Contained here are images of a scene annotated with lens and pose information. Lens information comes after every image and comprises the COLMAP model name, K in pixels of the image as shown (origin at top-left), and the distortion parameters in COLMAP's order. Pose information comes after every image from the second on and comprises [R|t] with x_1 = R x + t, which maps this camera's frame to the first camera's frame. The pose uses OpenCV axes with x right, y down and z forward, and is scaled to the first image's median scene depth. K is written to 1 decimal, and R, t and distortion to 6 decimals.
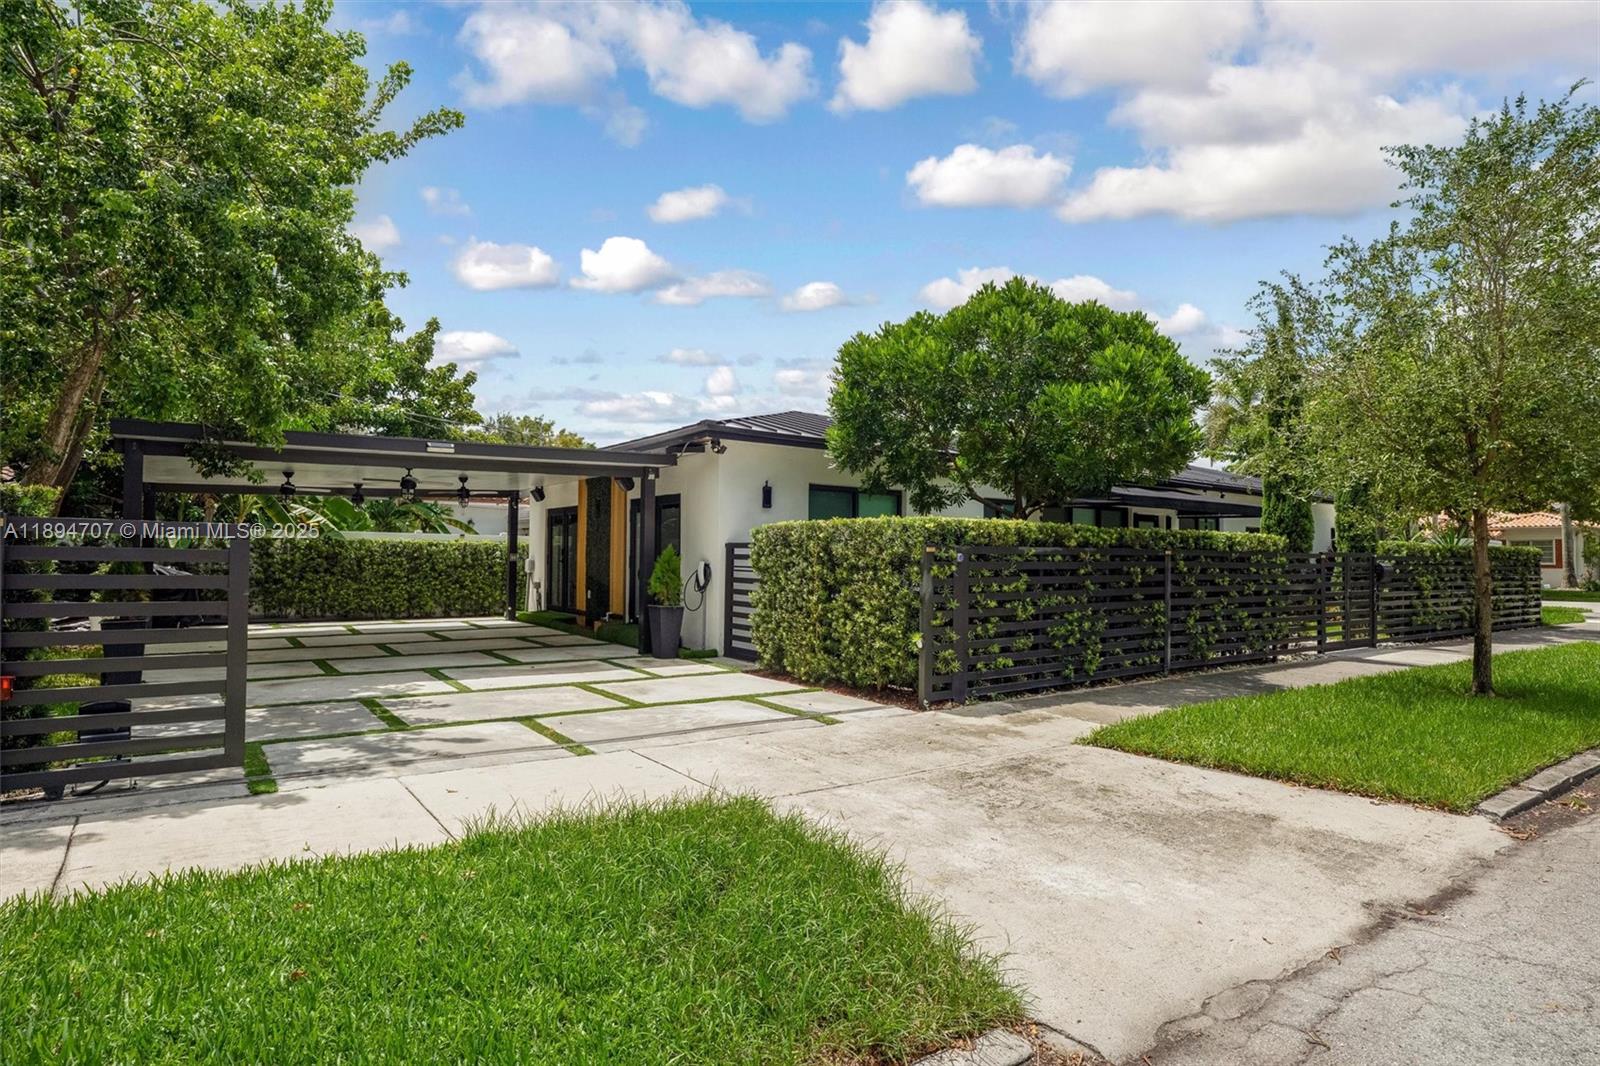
lens RADIAL K [[875.0, 0, 798.5], [0, 875.0, 524.7], [0, 0, 1]] dist [-0.057674, 0.049188]
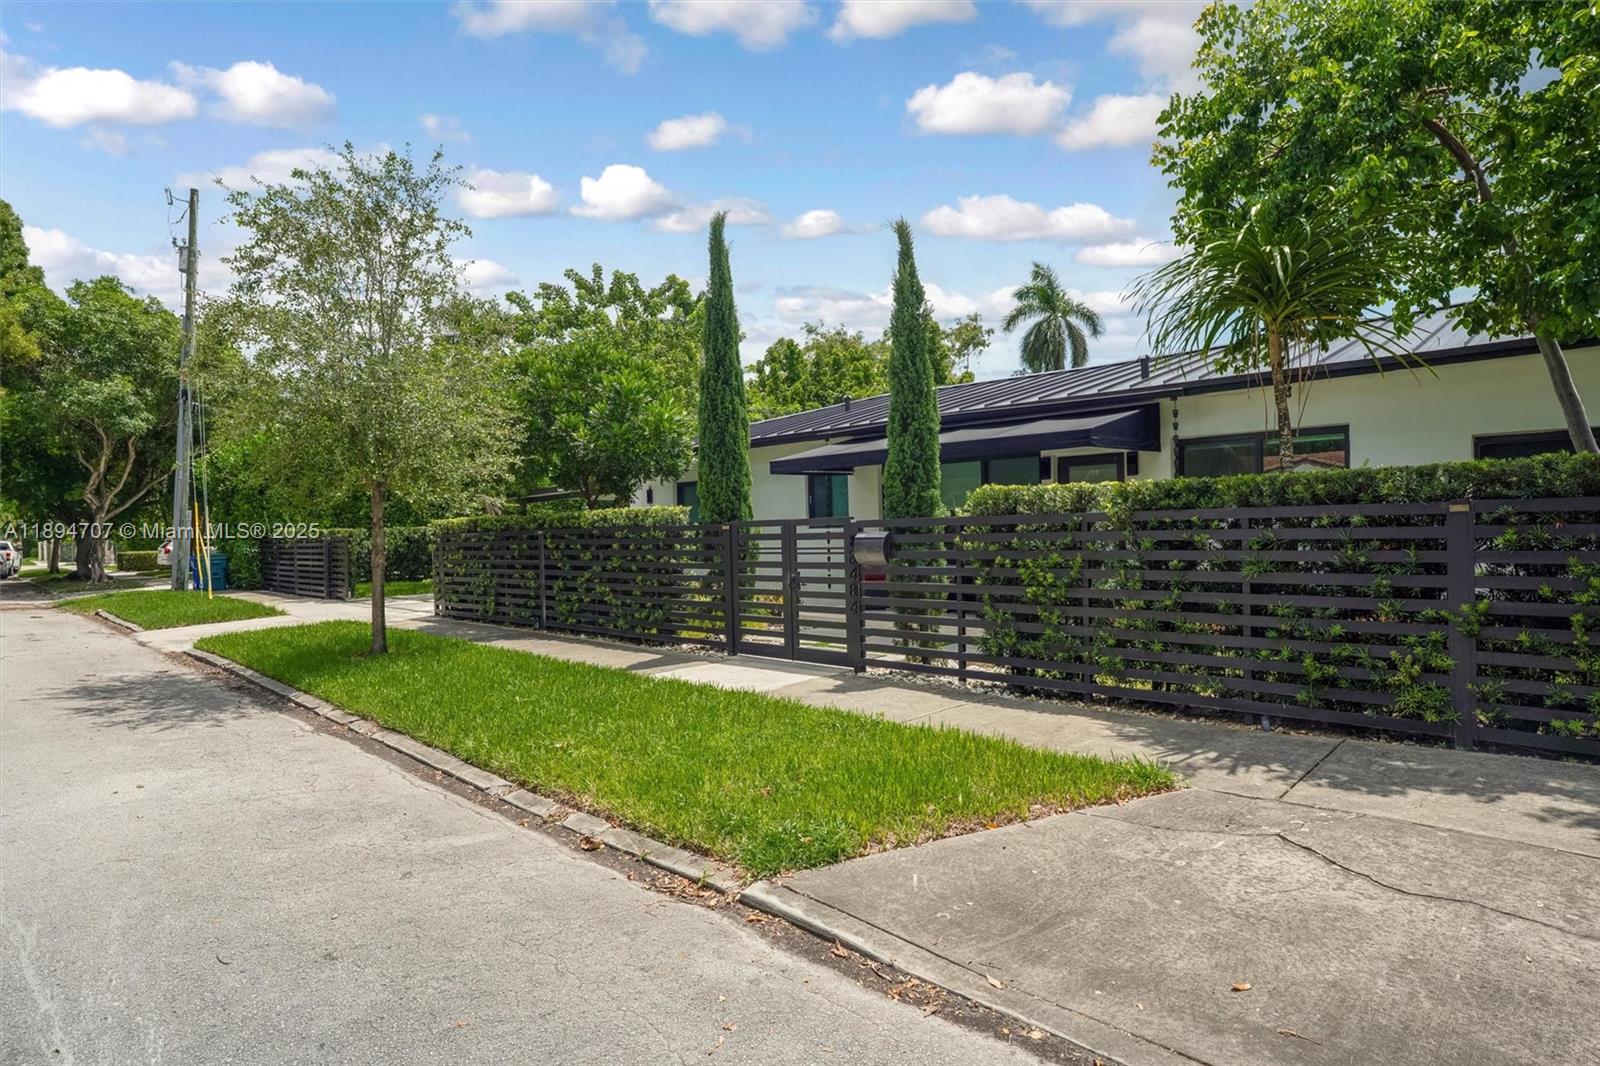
lens RADIAL K [[862.1, 0, 777.1], [0, 862.1, 536.1], [0, 0, 1]] dist [-0.018387, 0.001013]
pose [[0.177173, -0.007935, -0.984148, 1.703498], [0.062295, 0.998053, 0.003168, 0.054390], [0.982206, -0.061869, 0.177322, 1.113146]]
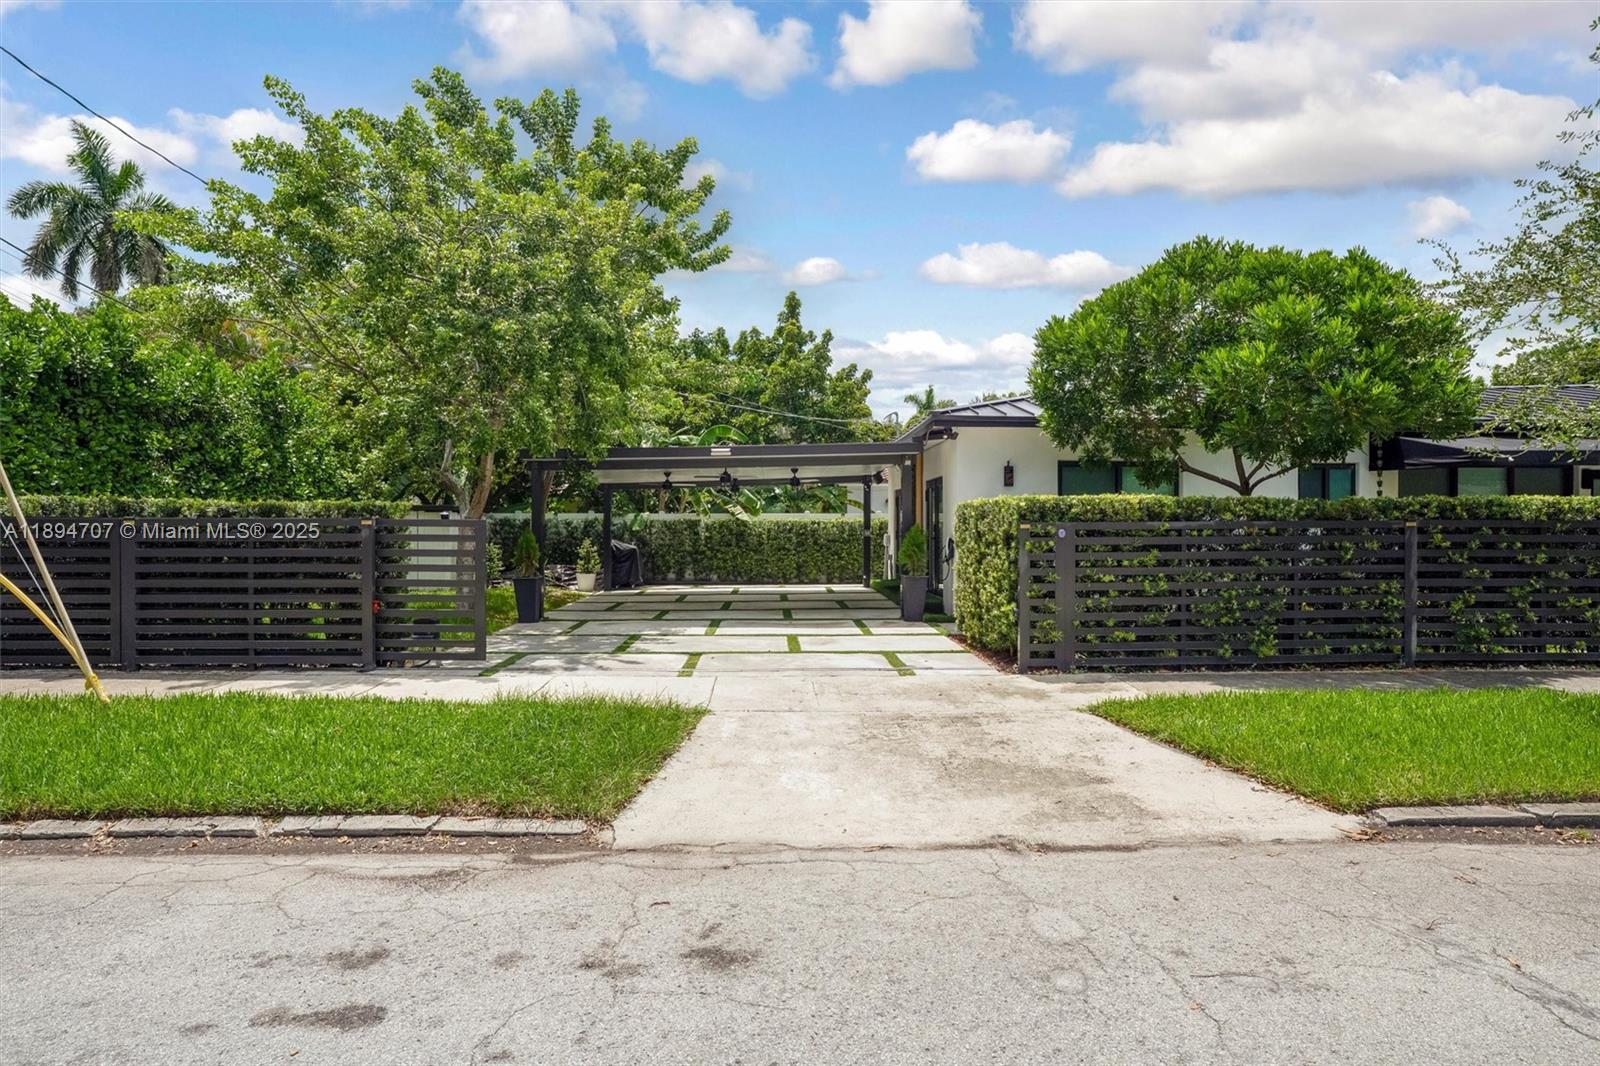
lens RADIAL K [[862.1, 0, 777.1], [0, 862.1, 536.1], [0, 0, 1]] dist [-0.018387, 0.001013]
pose [[0.830639, -0.005768, -0.556781, 0.380402], [0.030595, 0.998908, 0.035295, -0.004858], [0.555969, -0.046353, 0.829909, -0.039764]]
